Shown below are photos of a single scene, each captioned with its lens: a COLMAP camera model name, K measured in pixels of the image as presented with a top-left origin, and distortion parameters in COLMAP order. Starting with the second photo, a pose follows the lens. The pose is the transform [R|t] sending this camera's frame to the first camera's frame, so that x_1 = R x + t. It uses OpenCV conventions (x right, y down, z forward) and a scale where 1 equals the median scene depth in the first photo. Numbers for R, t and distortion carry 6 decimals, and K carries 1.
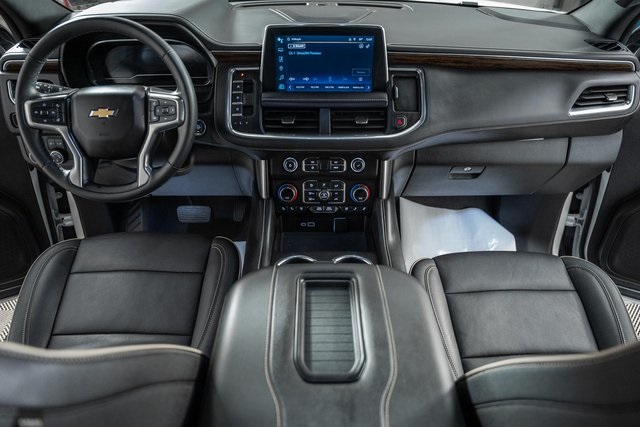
lens RADIAL K [[463.6, 0, 323.4], [0, 463.6, 214.8], [0, 0, 1]] dist [-0.103801, 0.034777]
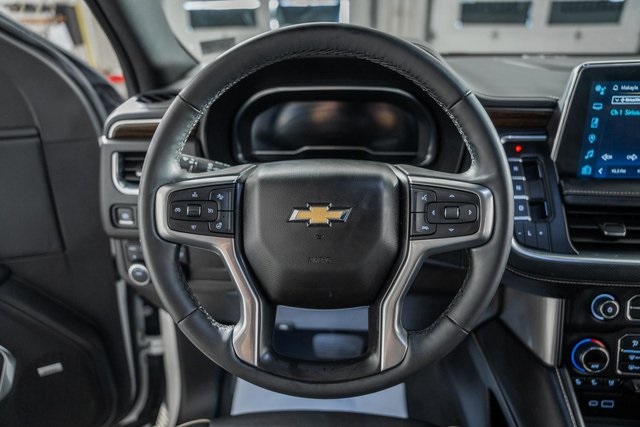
lens RADIAL K [[463.6, 0, 330.0], [0, 463.6, 208.3], [0, 0, 1]] dist [-0.103801, 0.034777]
pose [[0.994963, 0.004646, -0.100133, -0.363598], [-0.024826, 0.979226, -0.201249, -0.113875], [0.097118, 0.202721, 0.974409, 0.443269]]
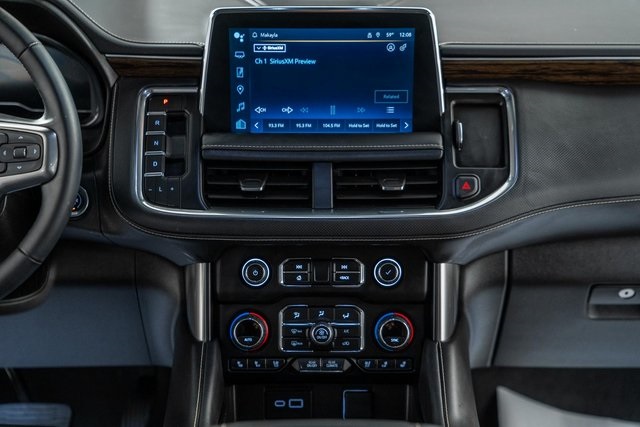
lens RADIAL K [[1245.8, 0, 321.7], [0, 1245.8, 217.6], [0, 0, 1]] dist [0.517737, 0.000000]
pose [[0.999855, -0.001298, -0.016967, 0.026434], [-0.003086, 0.966720, -0.255819, 0.194544], [0.016735, 0.255834, 0.966576, -0.362473]]
